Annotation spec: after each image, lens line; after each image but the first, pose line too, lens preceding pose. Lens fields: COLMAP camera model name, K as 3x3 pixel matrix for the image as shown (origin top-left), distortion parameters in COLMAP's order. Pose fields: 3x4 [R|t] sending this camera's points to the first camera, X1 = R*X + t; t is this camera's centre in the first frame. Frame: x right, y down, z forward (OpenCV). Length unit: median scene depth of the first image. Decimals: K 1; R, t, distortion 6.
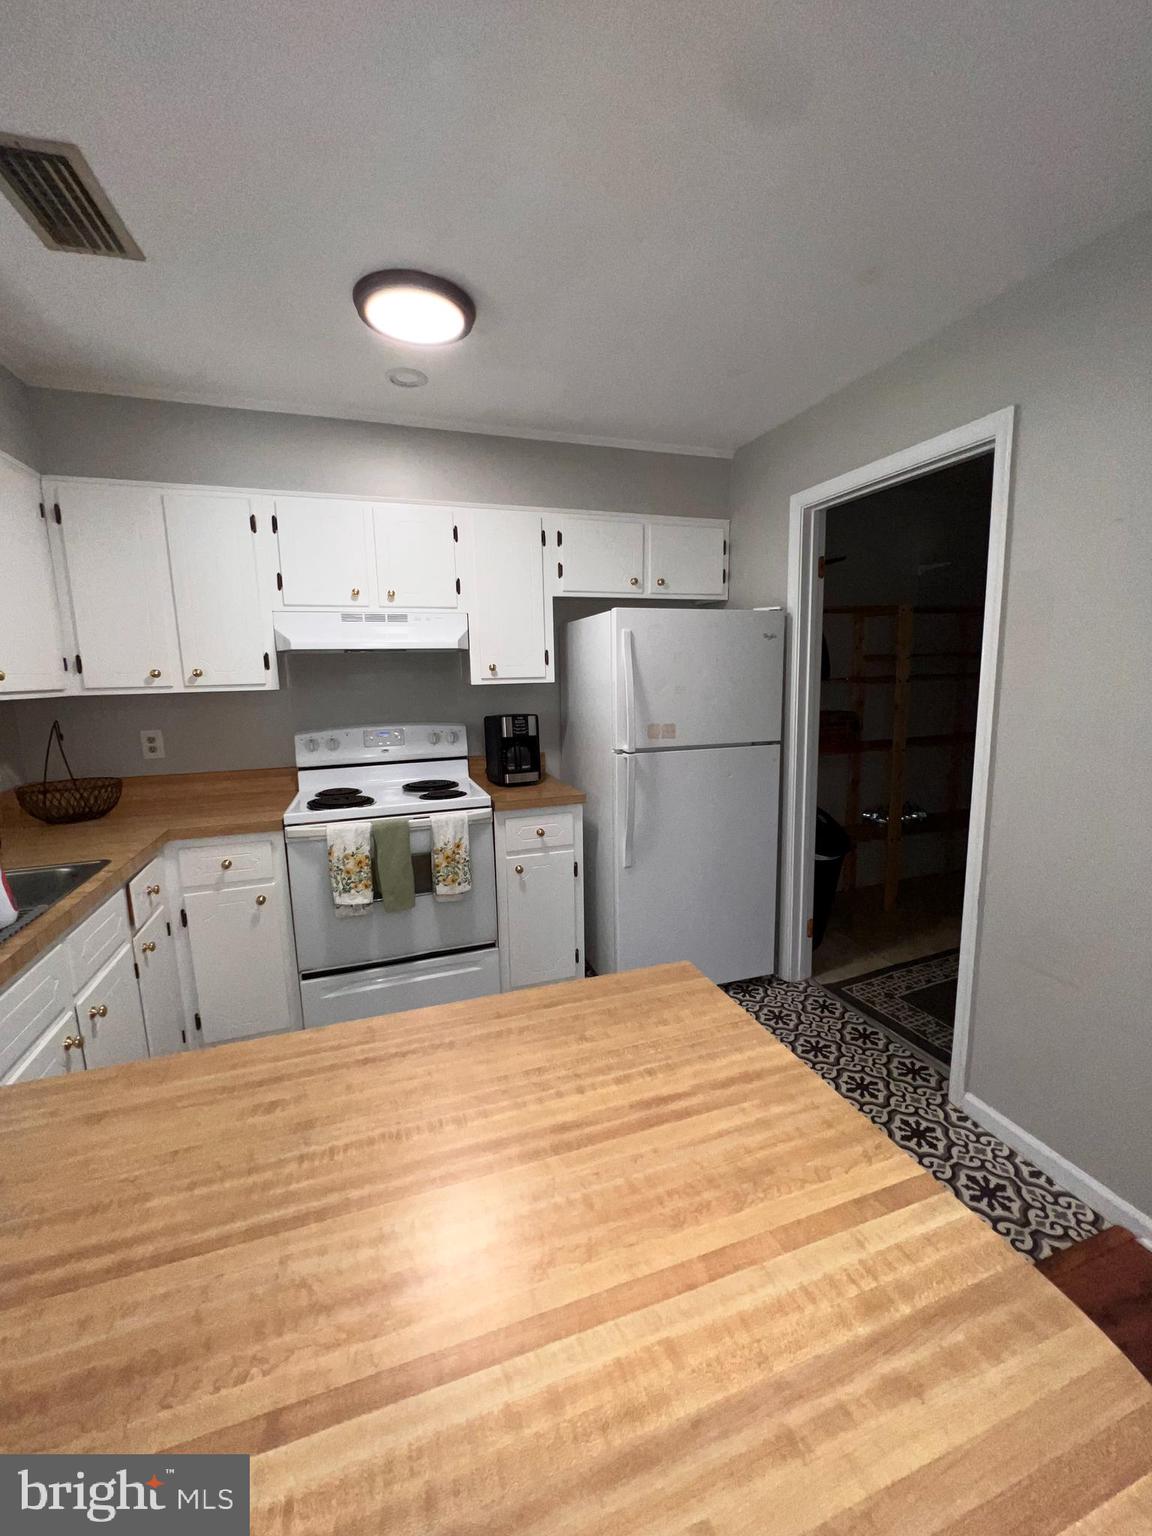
lens RADIAL K [[616.8, 0, 584.6], [0, 616.8, 764.6], [0, 0, 1]] dist [0.000428, 0.000073]
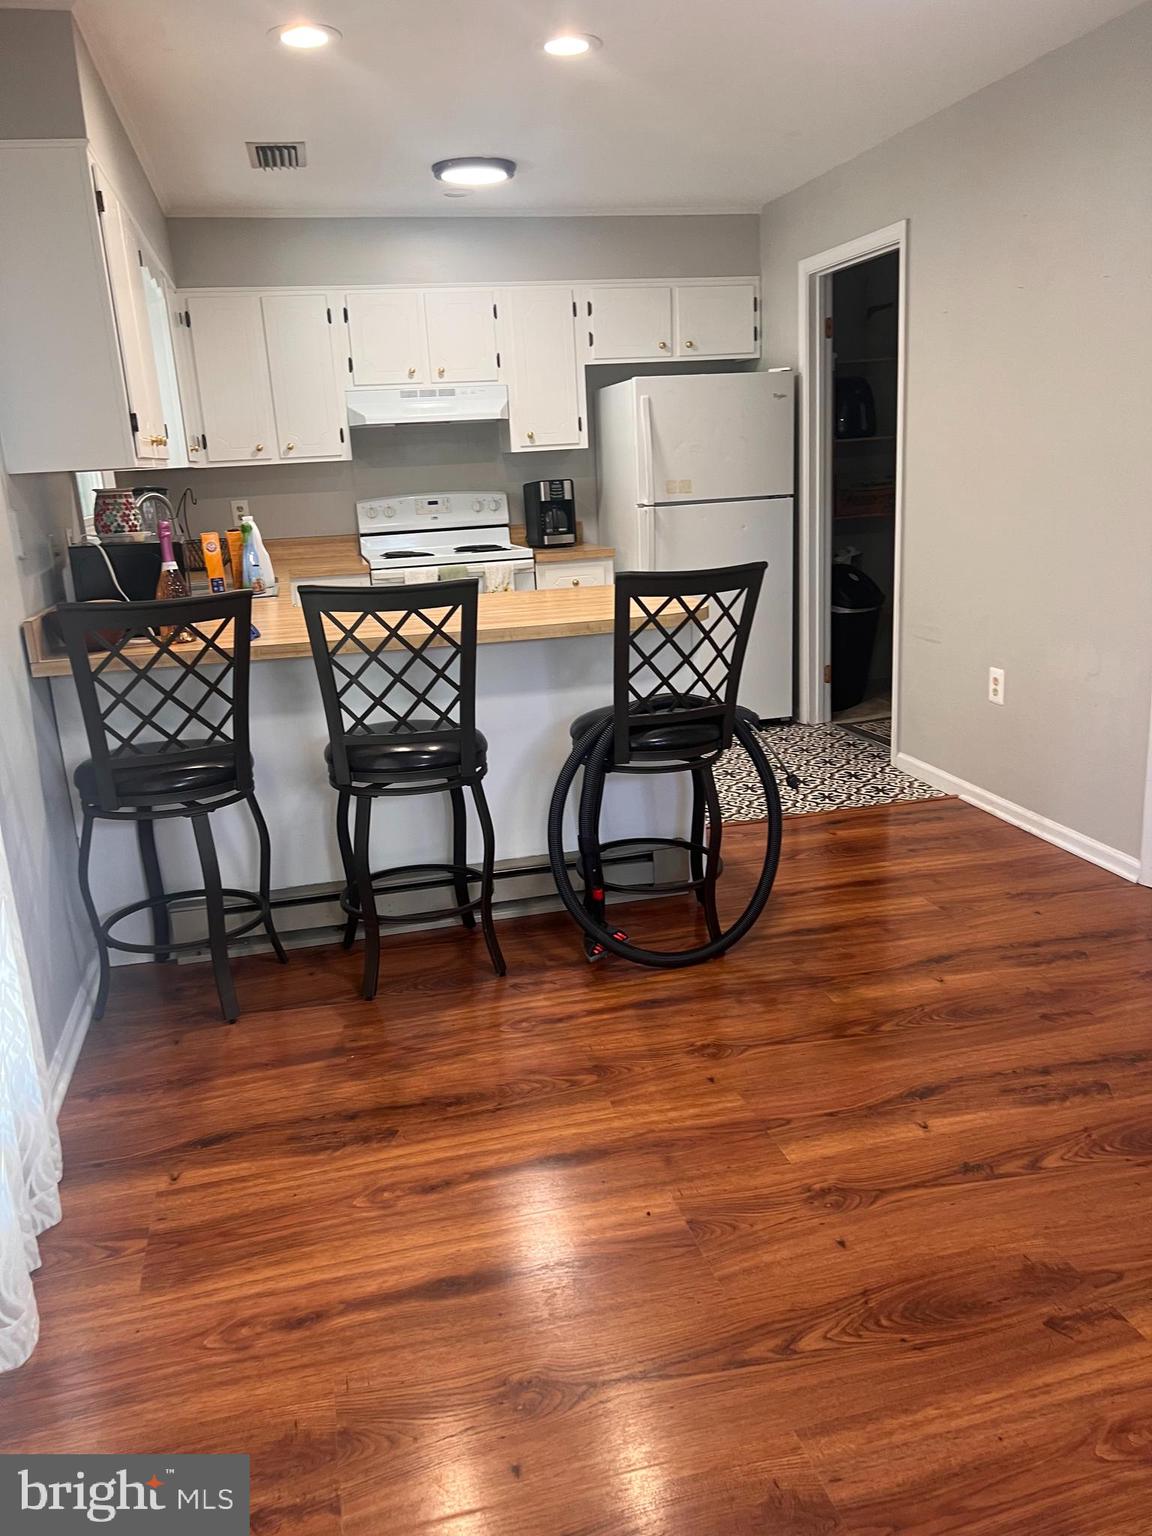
lens RADIAL K [[1155.6, 0, 569.6], [0, 1155.6, 773.0], [0, 0, 1]] dist [0.044340, -0.014197]
pose [[0.994249, -0.005130, -0.106972, 0.137335], [0.017497, 0.993212, 0.114994, 0.202264], [0.105656, -0.116204, 0.987590, -1.097508]]
